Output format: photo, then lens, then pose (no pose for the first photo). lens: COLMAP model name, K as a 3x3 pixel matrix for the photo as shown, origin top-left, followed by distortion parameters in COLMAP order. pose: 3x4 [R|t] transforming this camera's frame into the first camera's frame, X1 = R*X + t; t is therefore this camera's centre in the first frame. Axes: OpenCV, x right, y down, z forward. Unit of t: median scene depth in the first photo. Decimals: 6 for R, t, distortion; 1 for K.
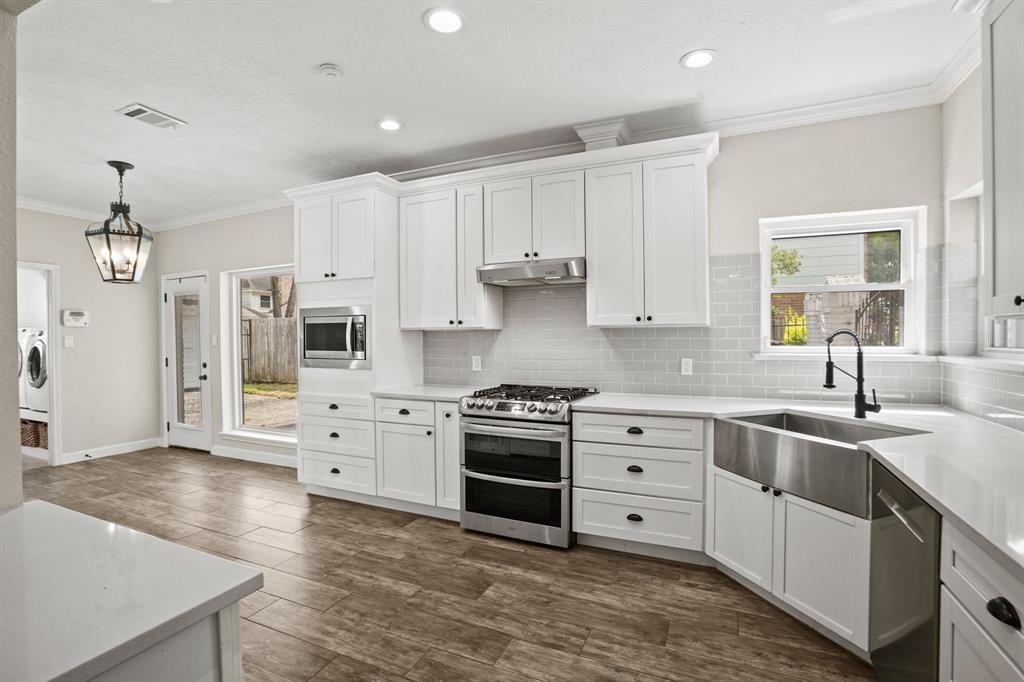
lens RADIAL K [[480.8, 0, 494.6], [0, 480.8, 341.0], [0, 0, 1]] dist [-0.048653, 0.021505]
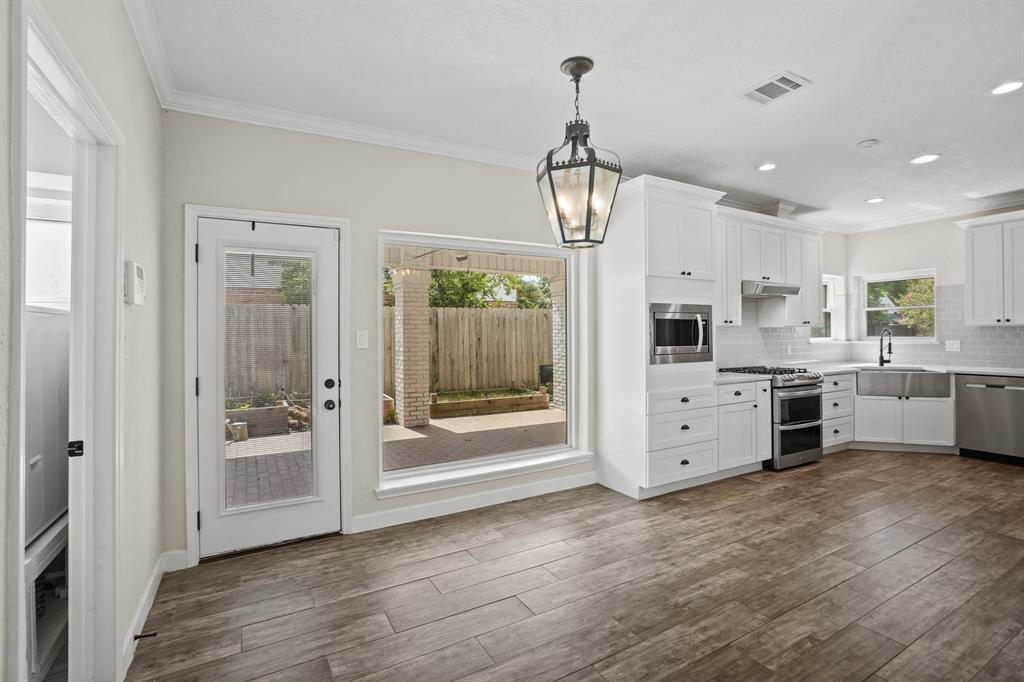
lens RADIAL K [[480.8, 0, 506.4], [0, 480.8, 332.2], [0, 0, 1]] dist [-0.048653, 0.021505]
pose [[0.577613, 0.005914, 0.816290, -1.445557], [0.013130, 0.999777, -0.016534, 0.002526], [-0.816205, 0.020269, 0.577406, 0.738194]]
